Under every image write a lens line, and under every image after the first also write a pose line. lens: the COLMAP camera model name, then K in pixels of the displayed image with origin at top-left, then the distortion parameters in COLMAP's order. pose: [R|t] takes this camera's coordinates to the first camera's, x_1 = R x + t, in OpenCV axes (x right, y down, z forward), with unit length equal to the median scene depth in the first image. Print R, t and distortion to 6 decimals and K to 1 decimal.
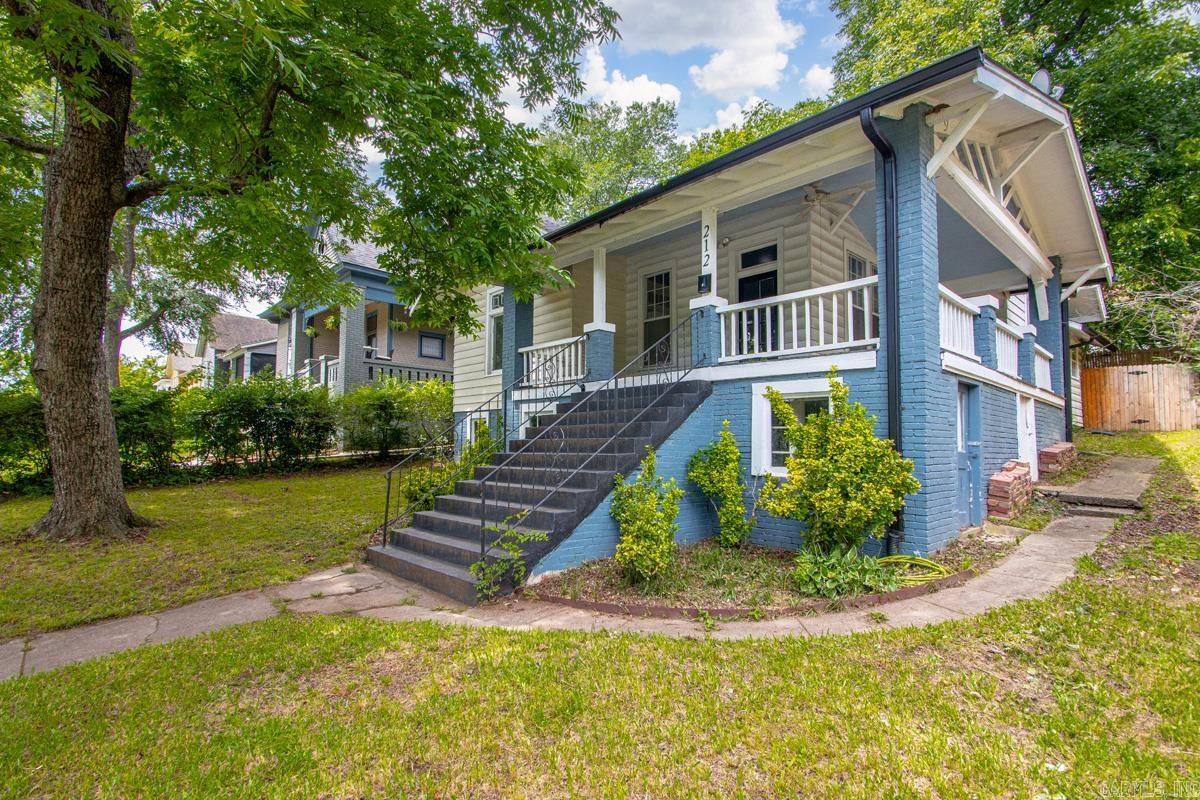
lens RADIAL K [[576.4, 0, 608.3], [0, 576.4, 404.4], [0, 0, 1]] dist [0.013866, -0.015778]
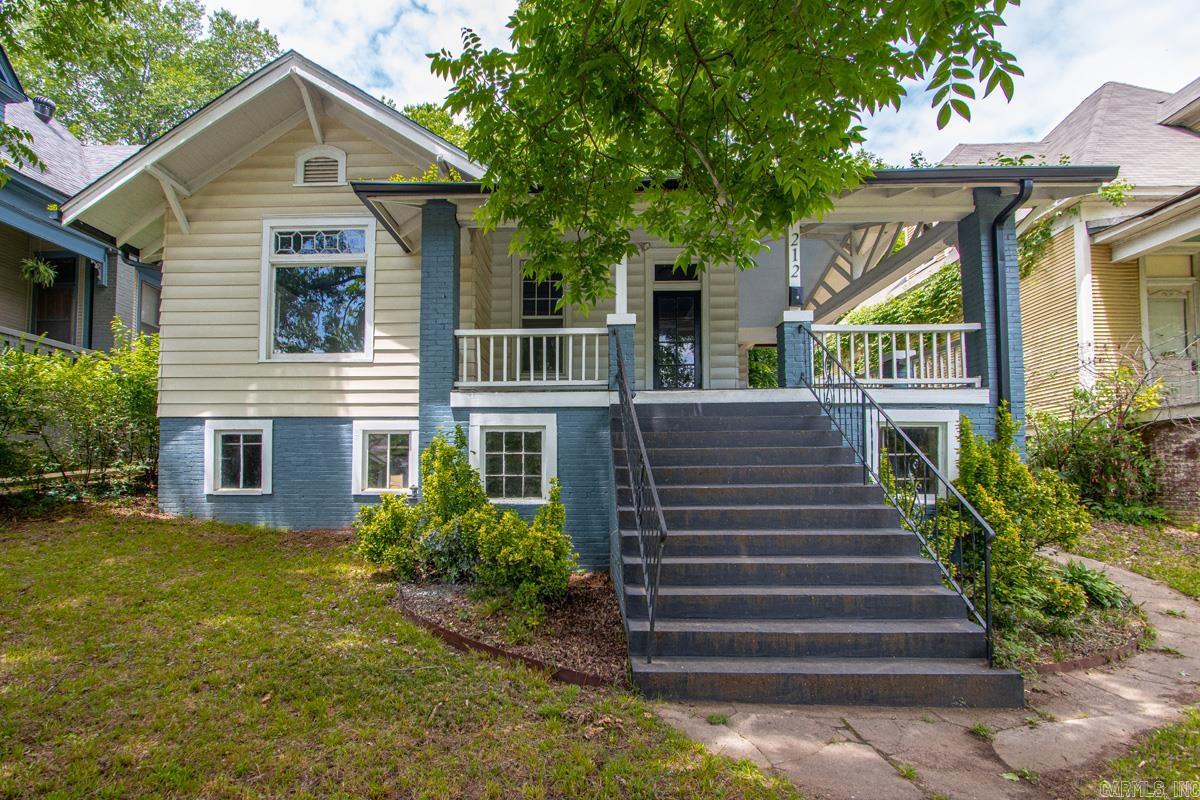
lens RADIAL K [[576.4, 0, 588.3], [0, 576.4, 442.3], [0, 0, 1]] dist [0.013866, -0.015778]
pose [[0.710096, 0.046484, 0.702569, -0.762779], [-0.045315, 0.998767, -0.020280, 0.059942], [-0.702645, -0.017437, 0.711327, 0.631632]]
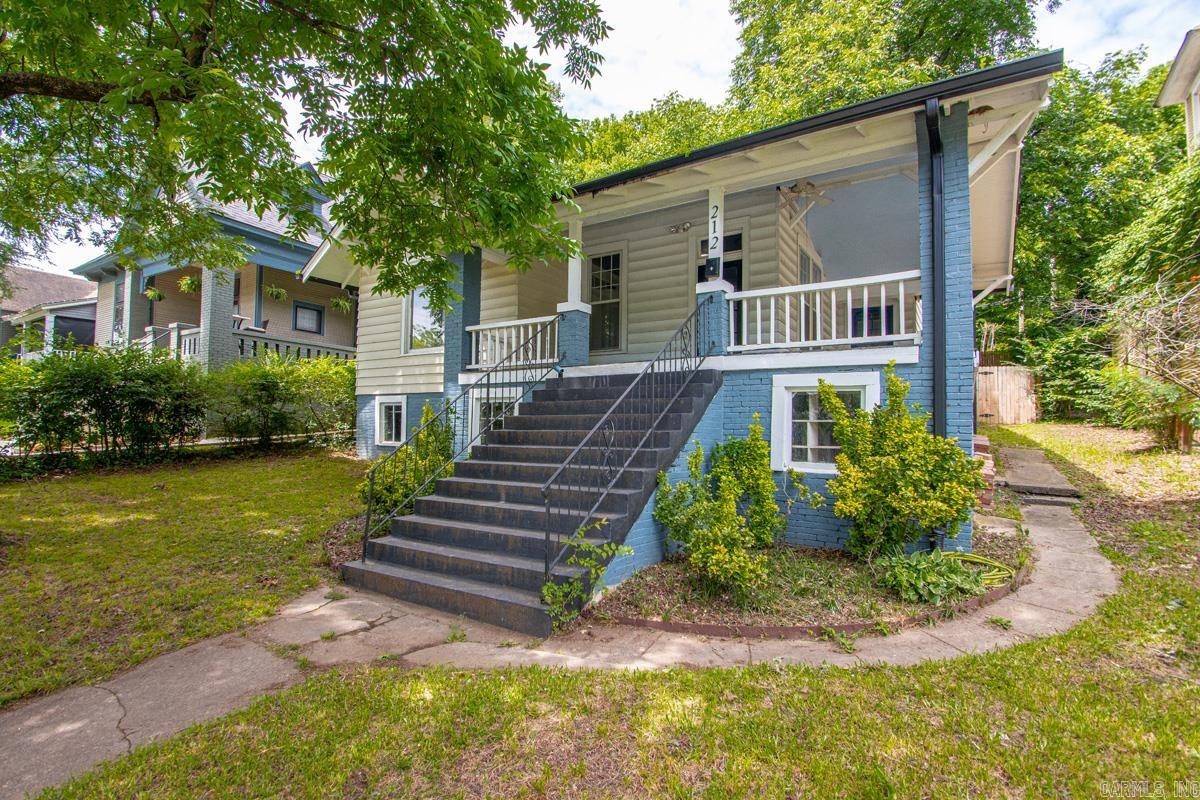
lens RADIAL K [[576.4, 0, 602.4], [0, 576.4, 398.1], [0, 0, 1]] dist [0.013866, -0.015778]
pose [[0.973463, 0.020202, 0.227949, -0.248653], [-0.023534, 0.999652, 0.011910, -0.002419], [-0.227630, -0.016958, 0.973600, 0.132178]]
